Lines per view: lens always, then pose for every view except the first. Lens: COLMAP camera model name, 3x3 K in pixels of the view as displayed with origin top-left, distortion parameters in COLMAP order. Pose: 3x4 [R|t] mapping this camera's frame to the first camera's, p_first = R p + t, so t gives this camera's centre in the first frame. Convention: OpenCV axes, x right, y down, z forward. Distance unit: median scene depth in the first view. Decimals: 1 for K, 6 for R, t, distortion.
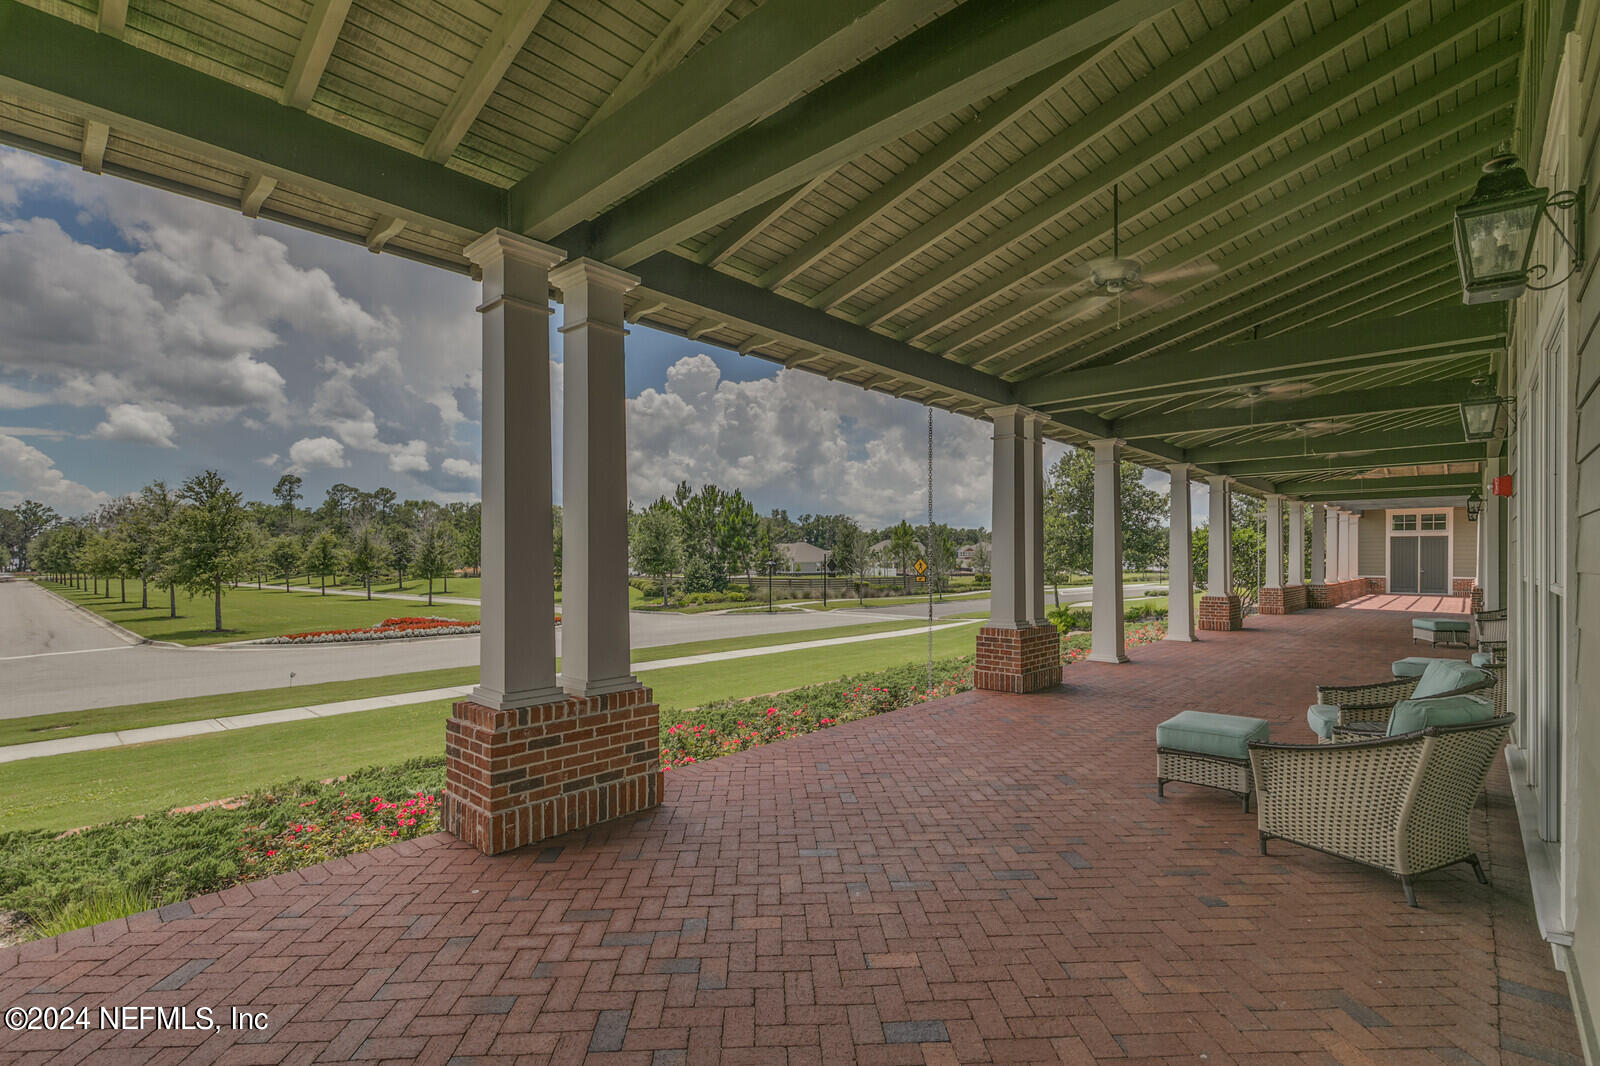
lens RADIAL K [[731.5, 0, 801.8], [0, 731.5, 562.6], [0, 0, 1]] dist [0.001493, 0.000160]
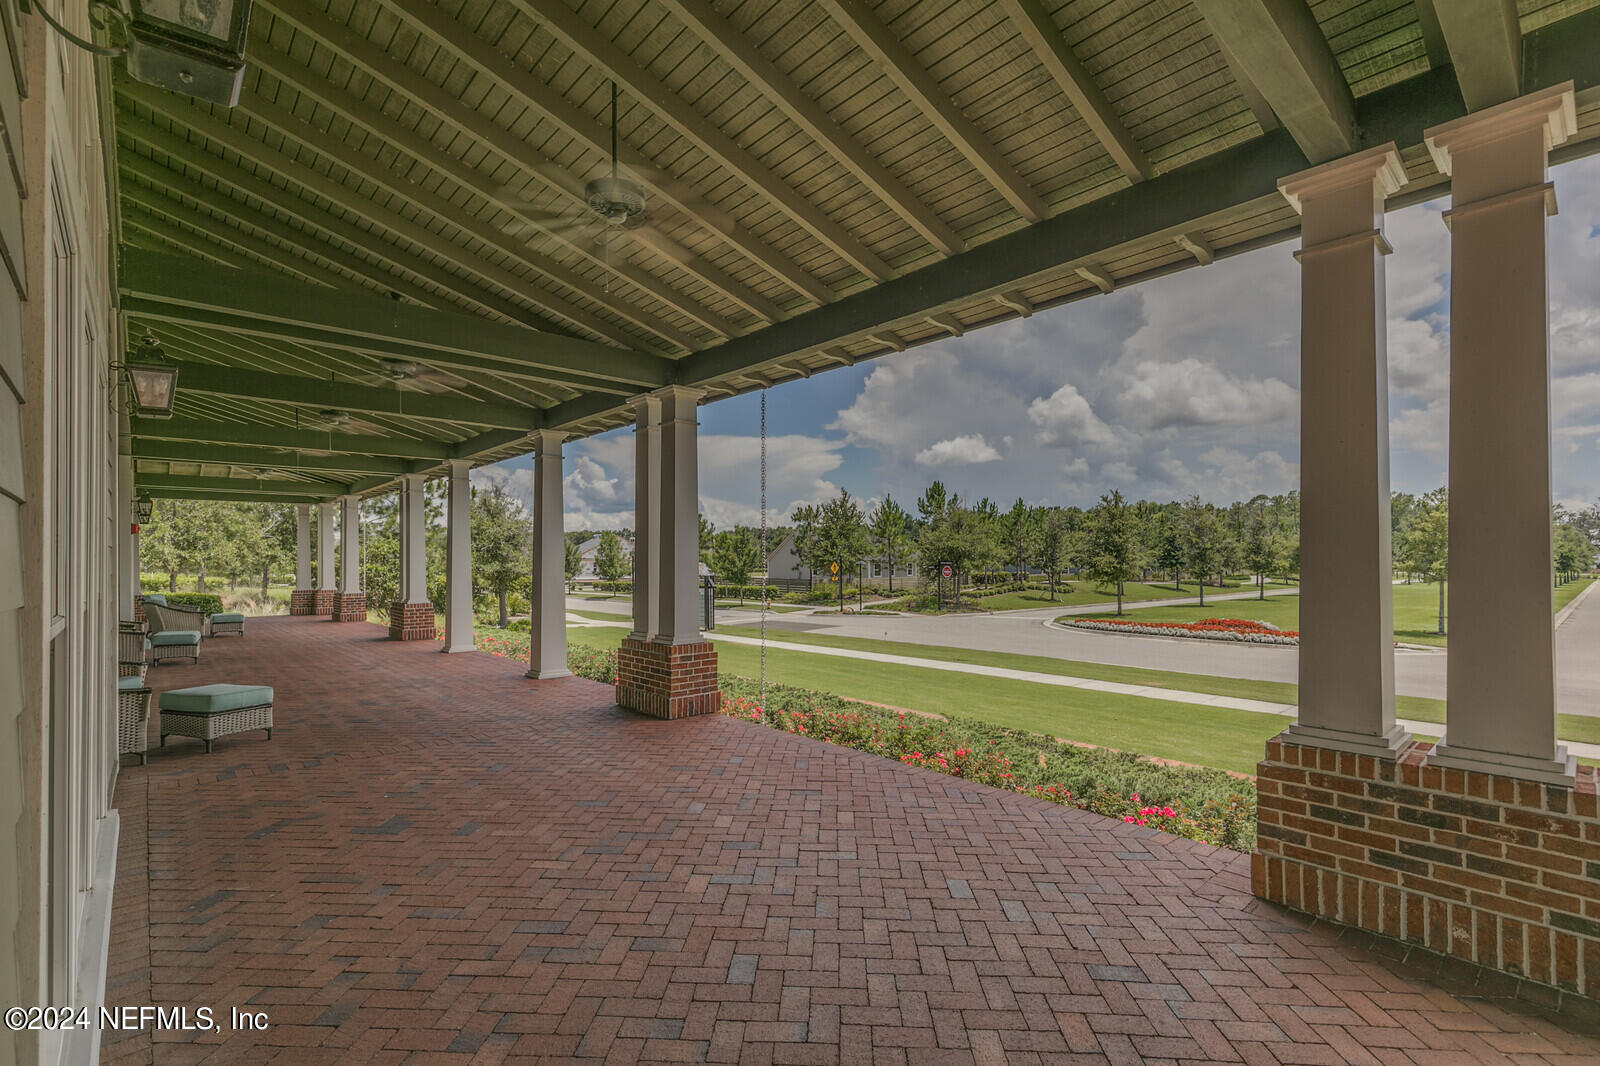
lens RADIAL K [[731.5, 0, 801.8], [0, 731.5, 562.6], [0, 0, 1]] dist [0.001493, 0.000160]
pose [[-0.169794, 0.002963, -0.985475, 0.753126], [0.000183, 0.999996, 0.002975, -0.011478], [0.985479, 0.000325, -0.169794, 0.823966]]
